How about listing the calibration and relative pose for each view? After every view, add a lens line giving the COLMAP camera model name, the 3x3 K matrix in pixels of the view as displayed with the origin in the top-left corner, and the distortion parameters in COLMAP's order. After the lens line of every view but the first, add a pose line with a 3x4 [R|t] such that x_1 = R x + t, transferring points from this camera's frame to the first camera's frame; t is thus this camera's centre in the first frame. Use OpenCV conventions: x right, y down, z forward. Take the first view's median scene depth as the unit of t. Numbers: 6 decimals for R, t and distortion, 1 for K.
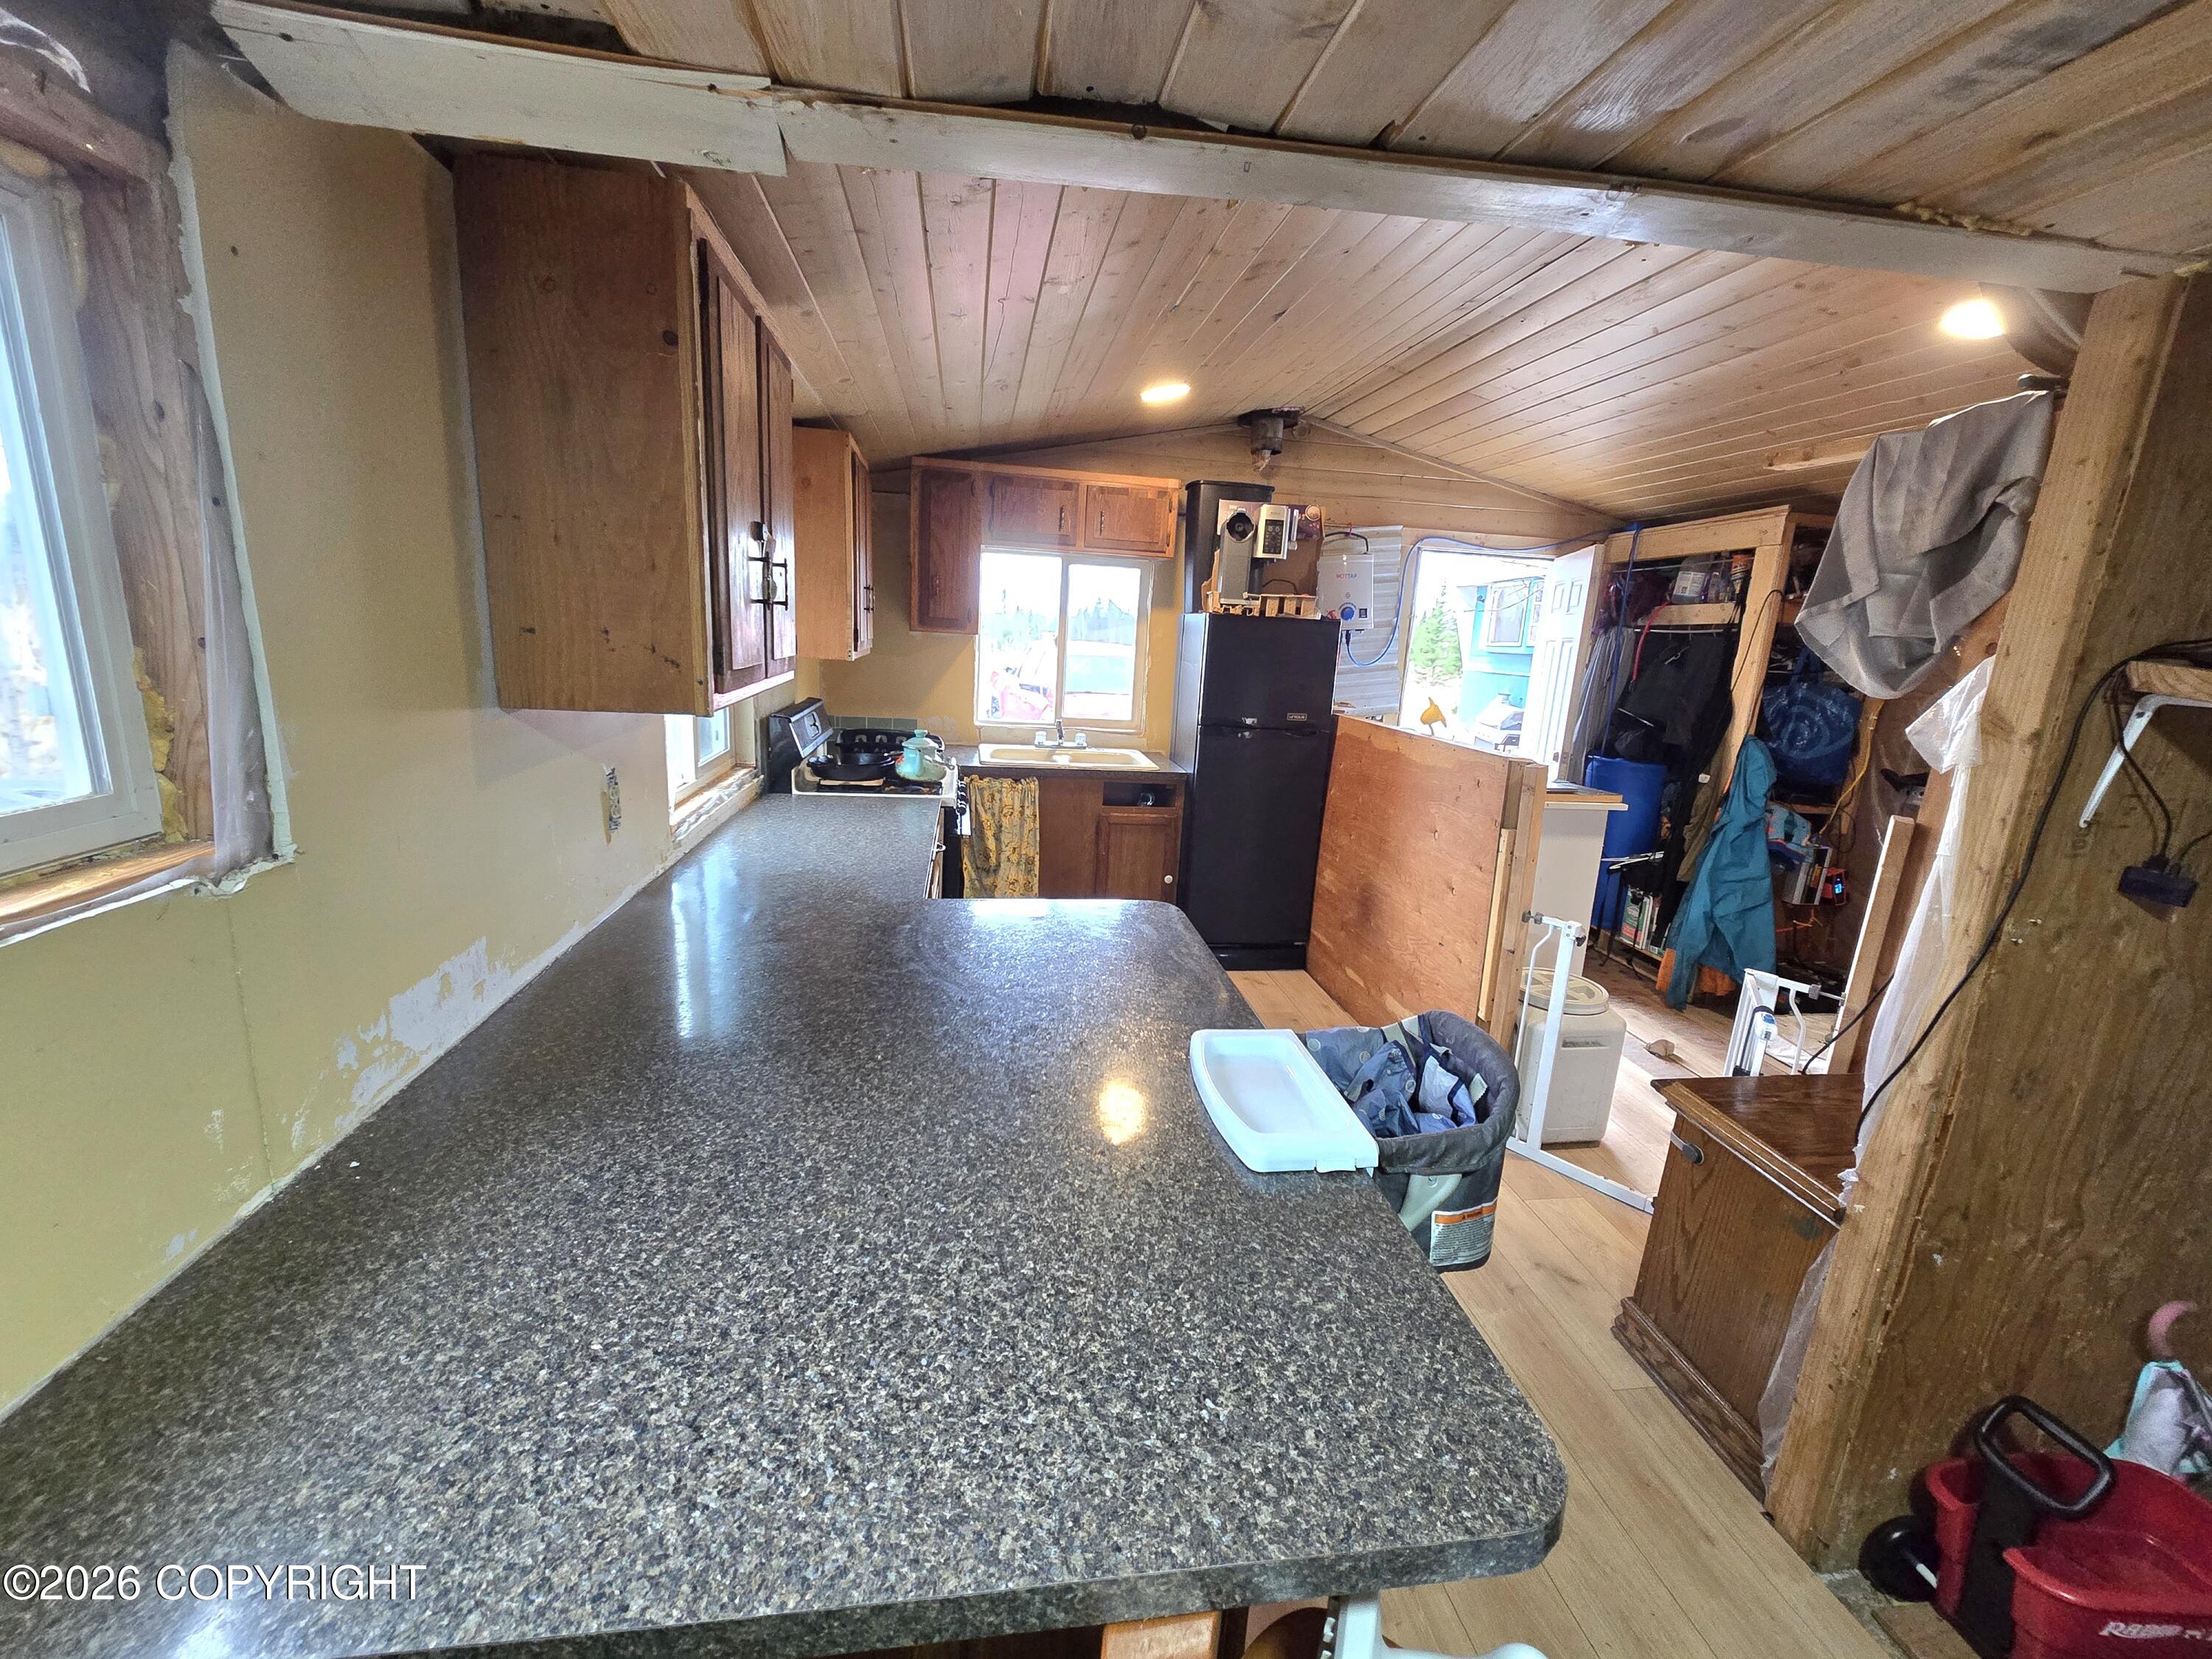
lens RADIAL K [[905.0, 0, 1106.1], [0, 905.0, 824.9], [0, 0, 1]] dist [-0.004506, -0.000475]
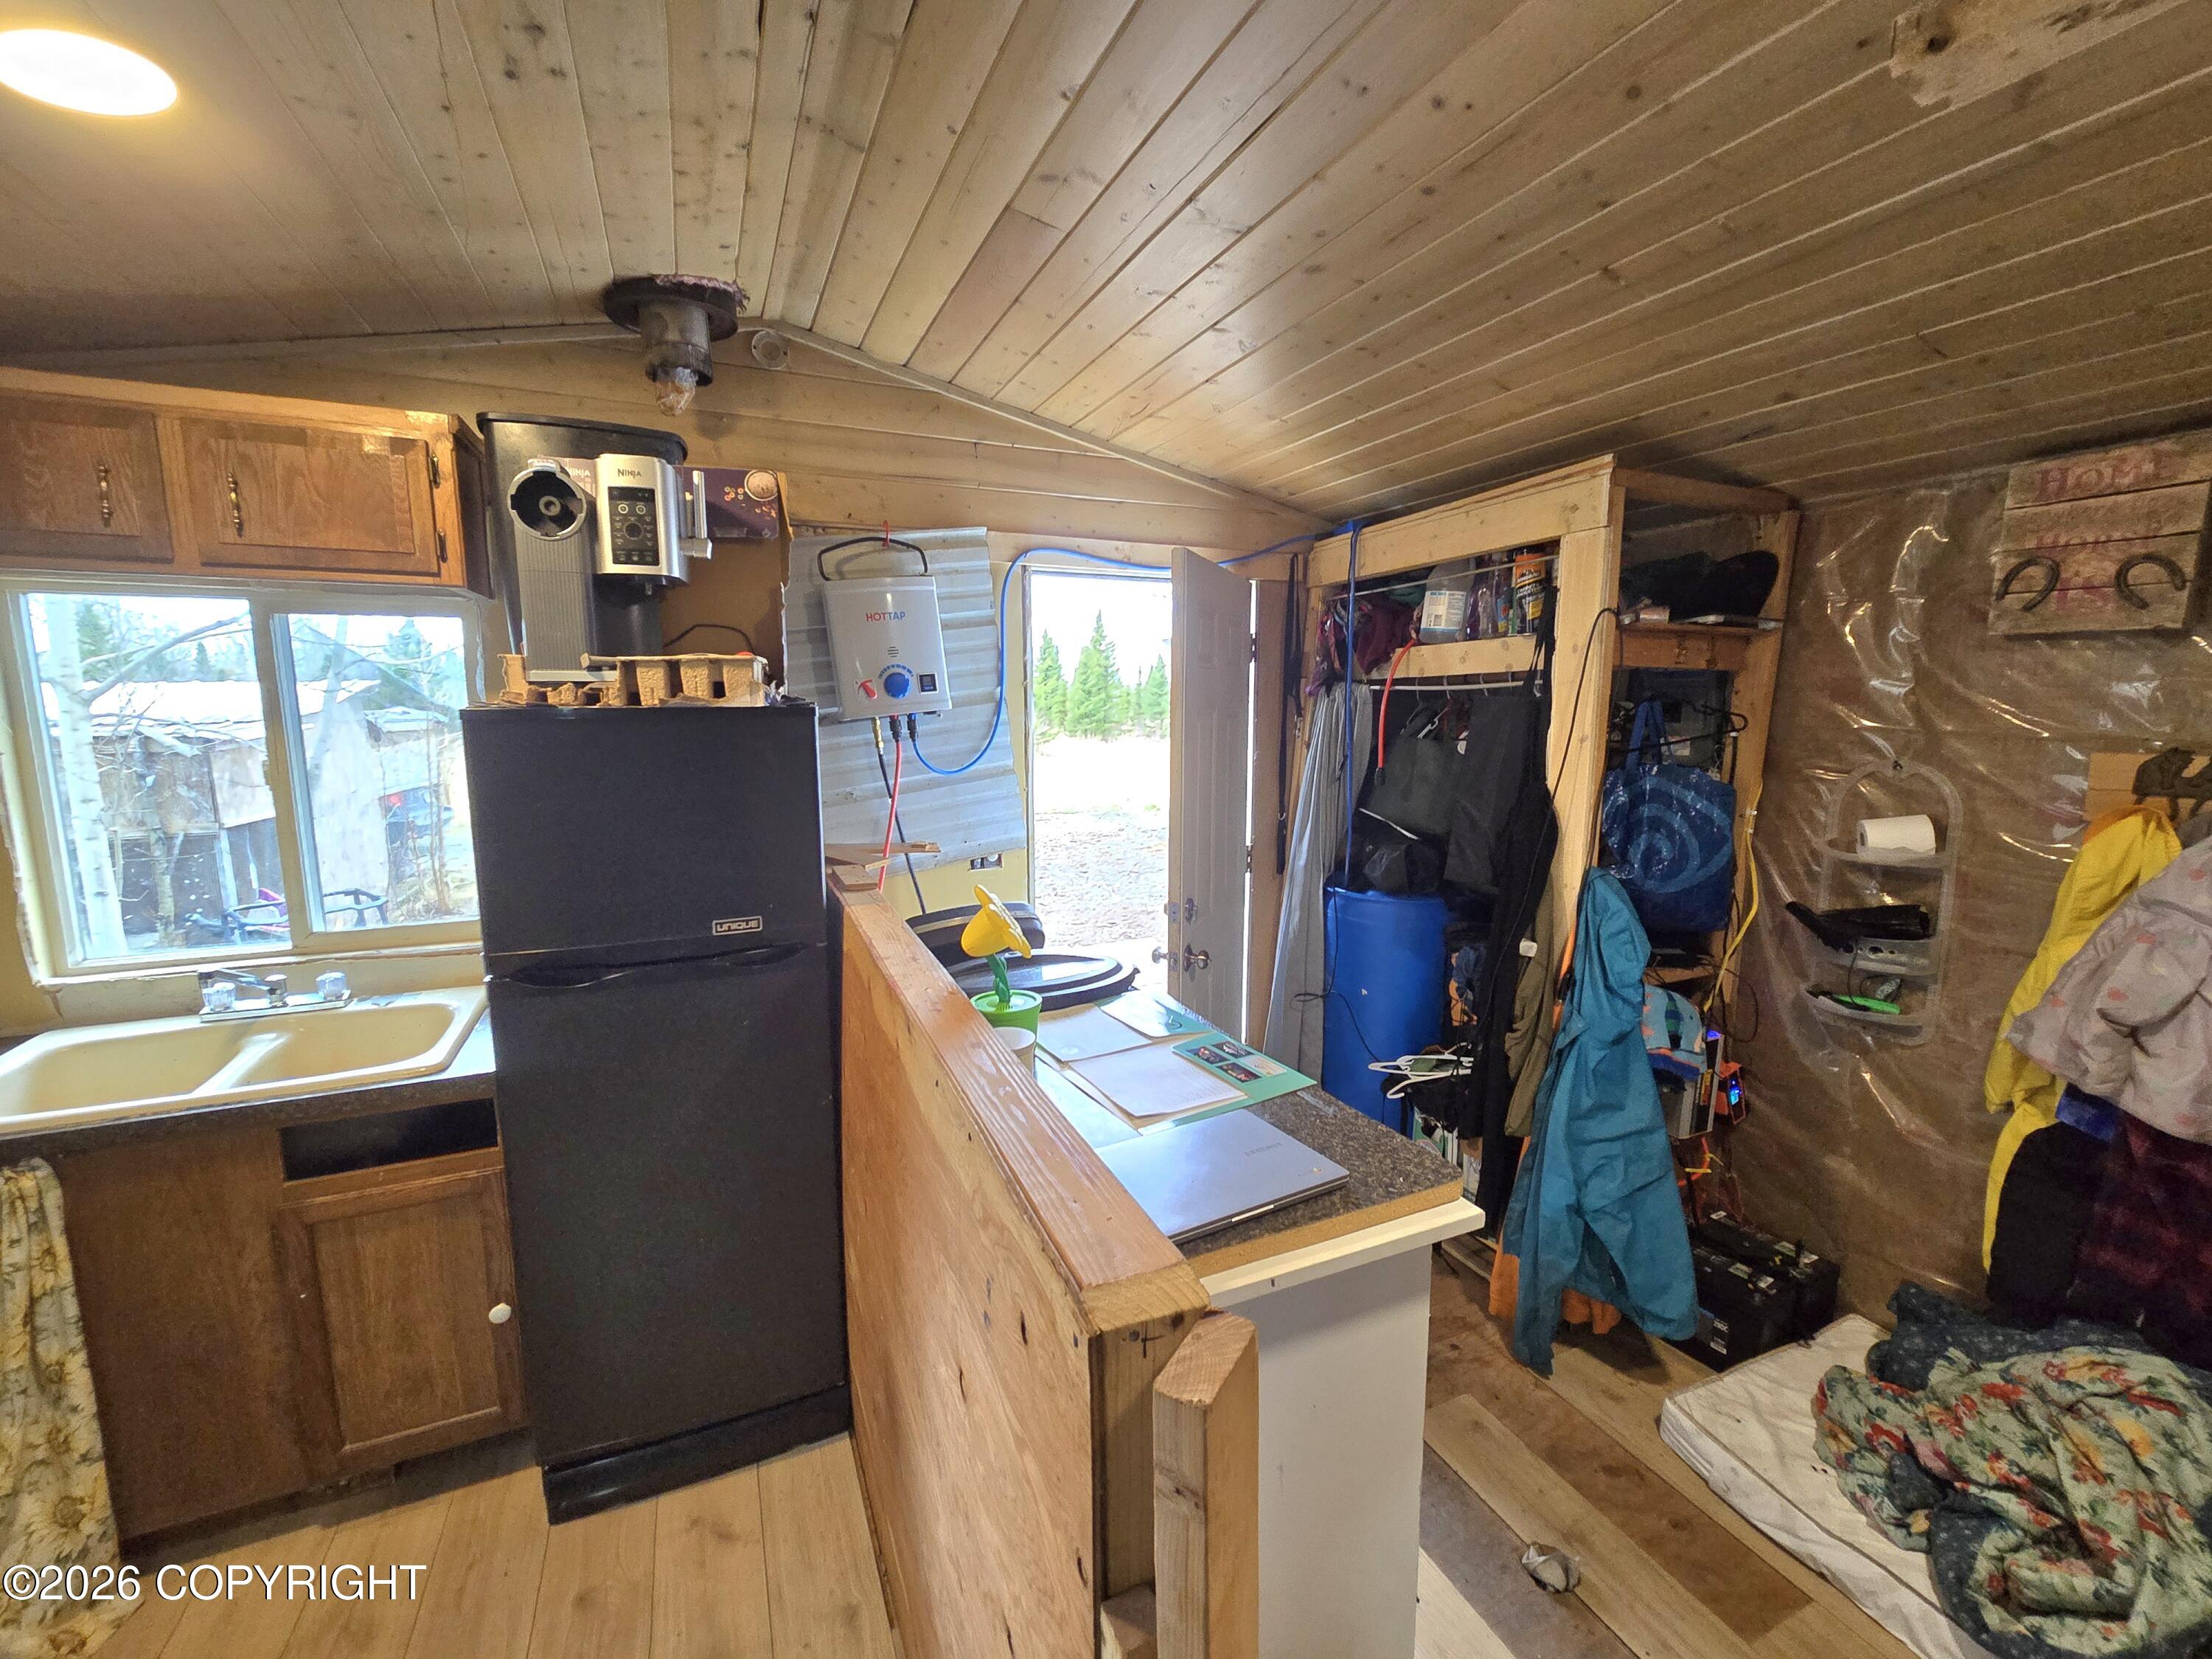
lens RADIAL K [[907.9, 0, 1104.1], [0, 907.9, 825.7], [0, 0, 1]] dist [-0.001903, 0.001115]
pose [[0.960154, -0.091489, 0.264074, 0.265338], [0.108946, 0.992676, -0.052204, -0.122740], [-0.257364, 0.078893, 0.963089, 0.512034]]
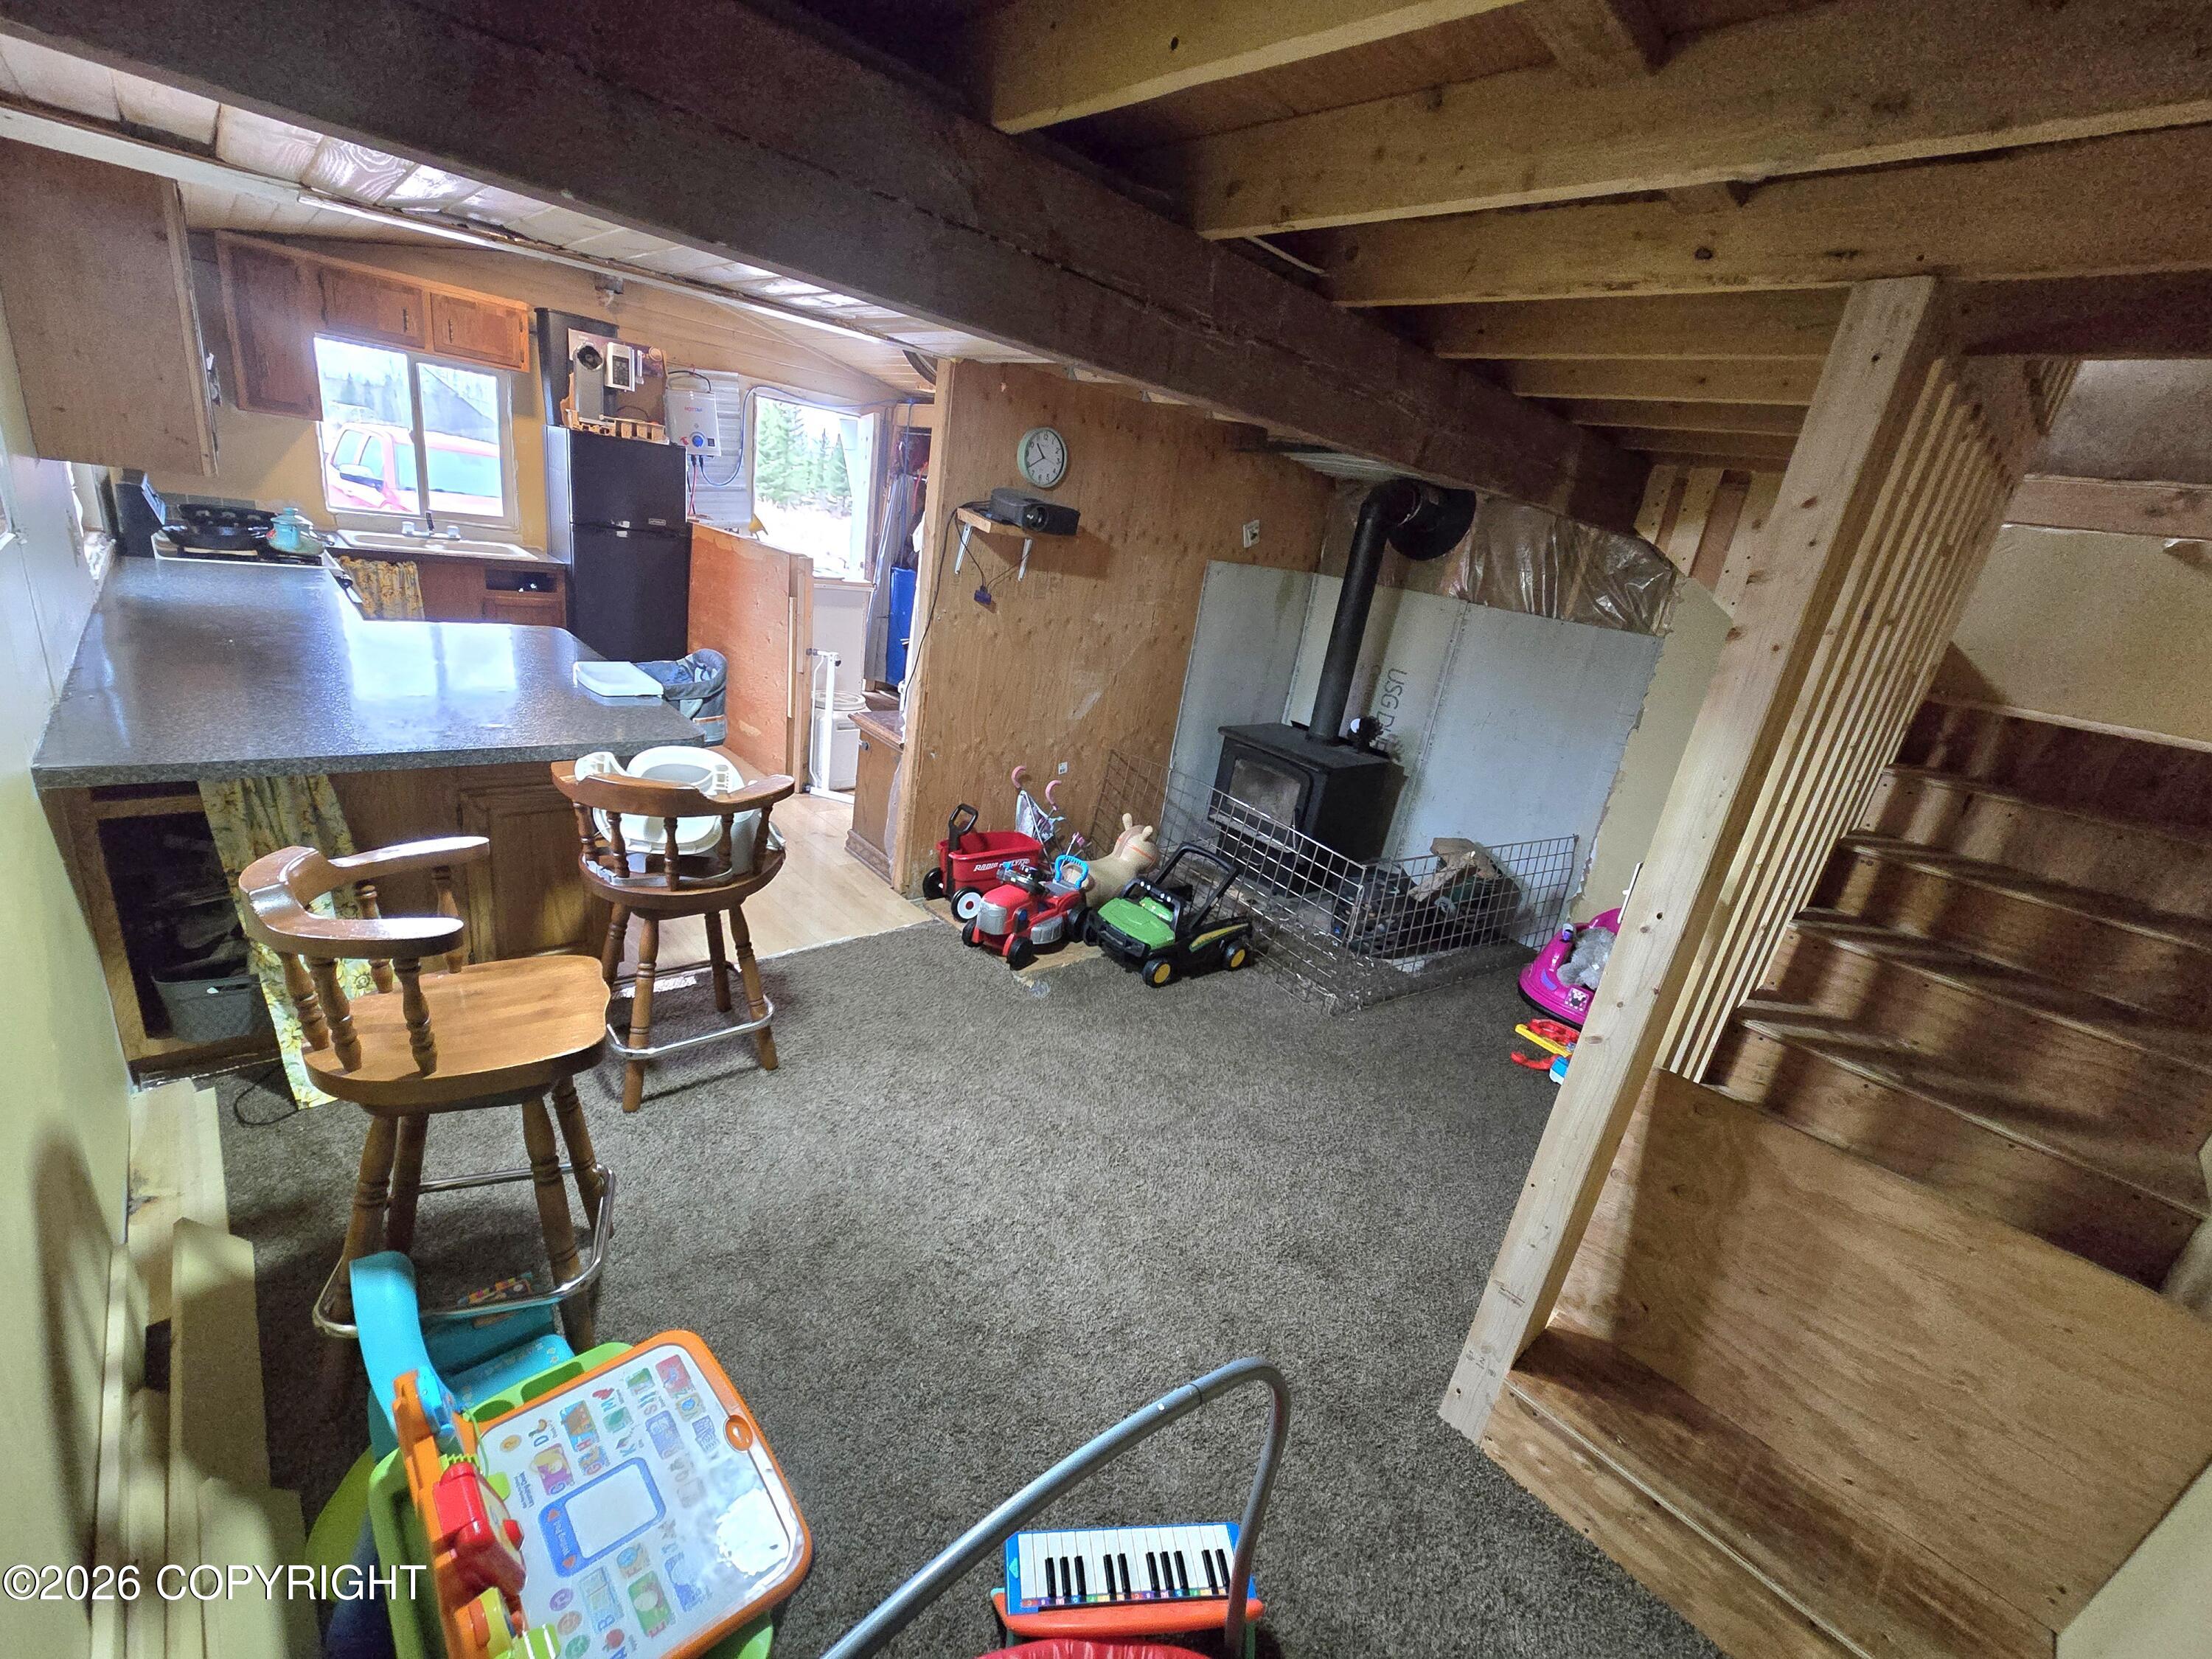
lens RADIAL K [[913.1, 0, 1111.5], [0, 913.1, 825.7], [0, 0, 1]] dist [0.001026, -0.000051]
pose [[0.819950, -0.115965, 0.560566, -0.040493], [0.015285, 0.983352, 0.181069, 0.081072], [-0.572232, -0.139899, 0.808071, -0.491225]]
